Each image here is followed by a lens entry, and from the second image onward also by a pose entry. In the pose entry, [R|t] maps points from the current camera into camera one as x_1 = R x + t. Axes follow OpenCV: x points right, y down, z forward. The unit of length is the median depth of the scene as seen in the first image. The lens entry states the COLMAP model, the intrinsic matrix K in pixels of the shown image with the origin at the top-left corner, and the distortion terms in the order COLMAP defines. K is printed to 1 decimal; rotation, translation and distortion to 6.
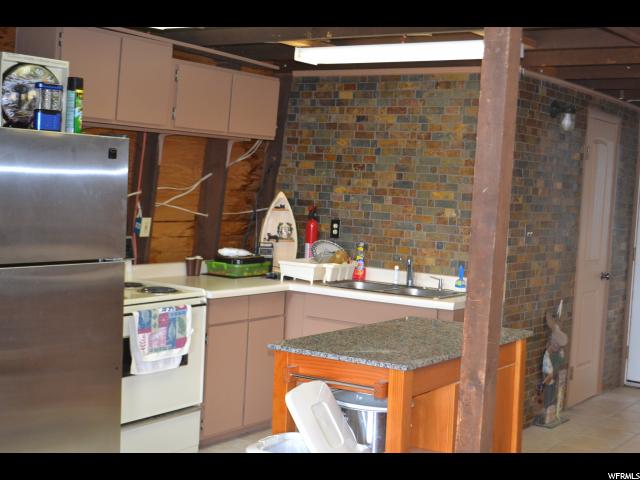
lens RADIAL K [[989.9, 0, 325.9], [0, 989.9, 236.1], [0, 0, 1]] dist [0.008657, 0.000000]
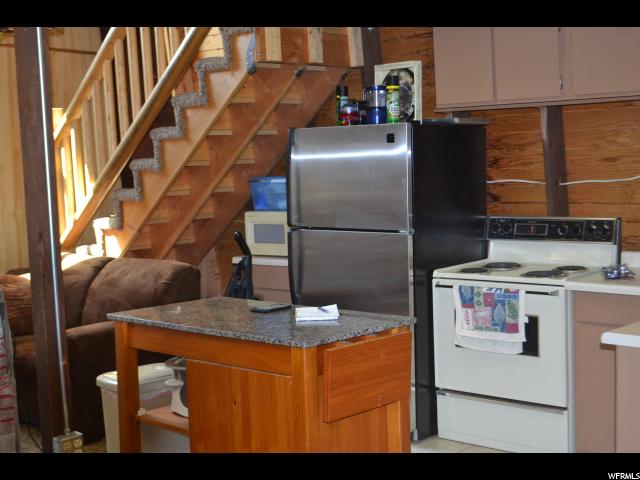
lens RADIAL K [[989.9, 0, 321.1], [0, 989.9, 243.4], [0, 0, 1]] dist [0.008657, 0.000000]
pose [[-0.161022, 0.039634, -0.986155, 0.840380], [-0.037536, 0.998225, 0.046248, -0.010419], [0.986237, 0.044463, -0.159249, 1.002208]]
